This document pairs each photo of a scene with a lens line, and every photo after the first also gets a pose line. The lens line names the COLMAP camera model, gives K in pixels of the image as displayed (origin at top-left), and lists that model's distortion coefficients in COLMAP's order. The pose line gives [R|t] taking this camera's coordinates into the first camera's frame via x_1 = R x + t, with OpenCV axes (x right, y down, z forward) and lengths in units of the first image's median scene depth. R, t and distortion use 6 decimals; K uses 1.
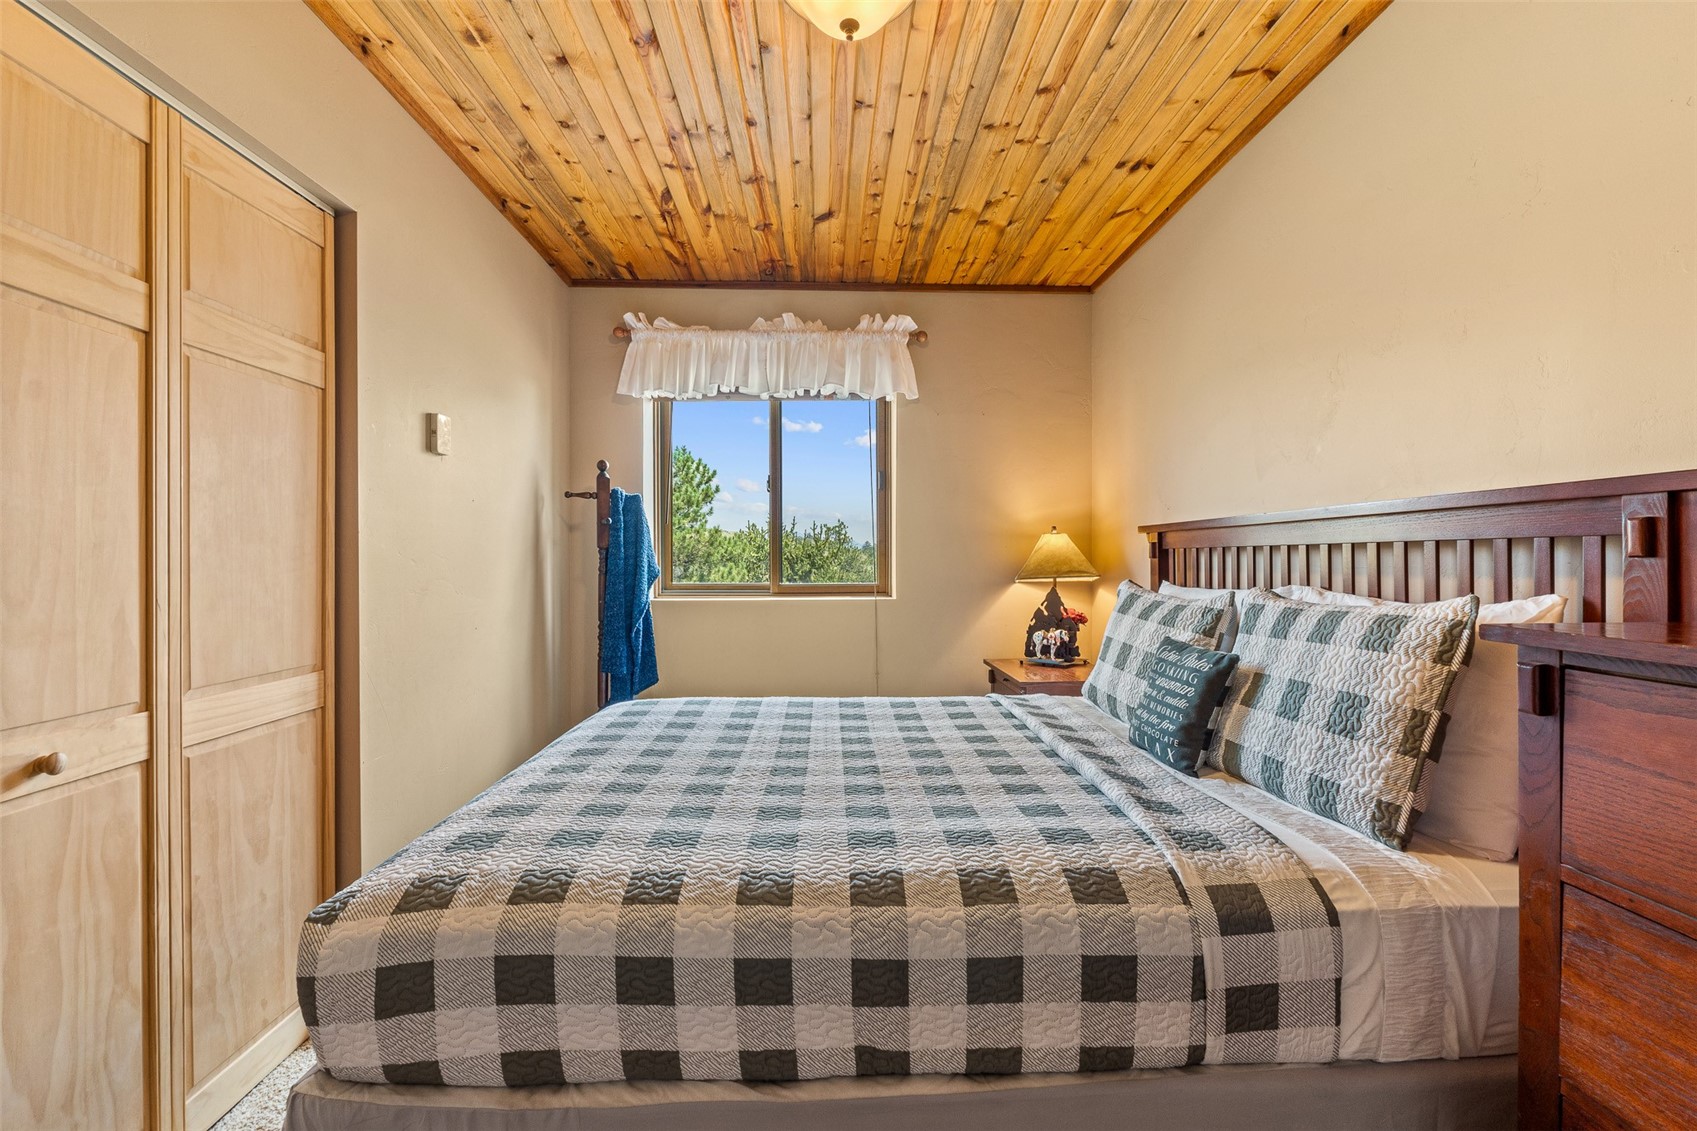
lens RADIAL K [[736.9, 0, 843.3], [0, 736.9, 561.3], [0, 0, 1]] dist [-0.008178, 0.000291]
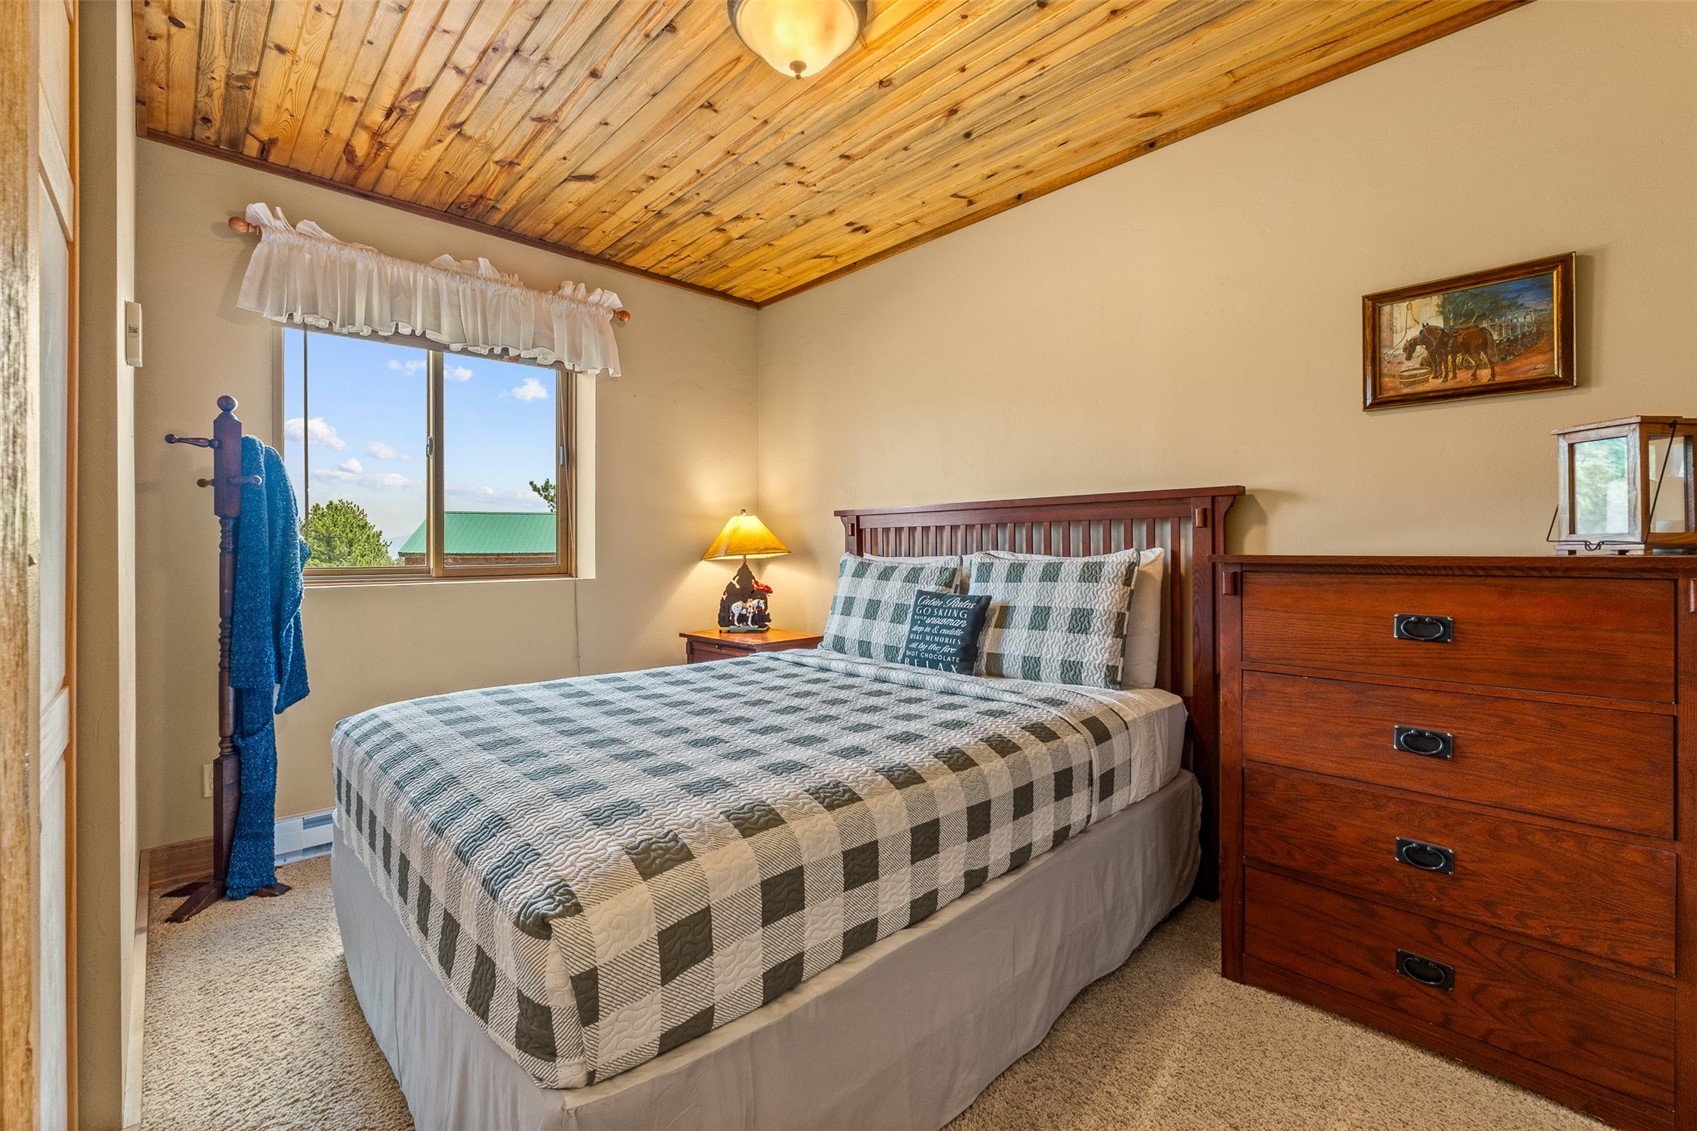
lens RADIAL K [[736.9, 0, 877.4], [0, 736.9, 549.2], [0, 0, 1]] dist [-0.008178, 0.000291]
pose [[0.730583, -0.001201, 0.682823, -0.458326], [0.006327, 0.999967, -0.005010, 0.027953], [-0.682795, 0.007980, 0.730567, 0.045917]]
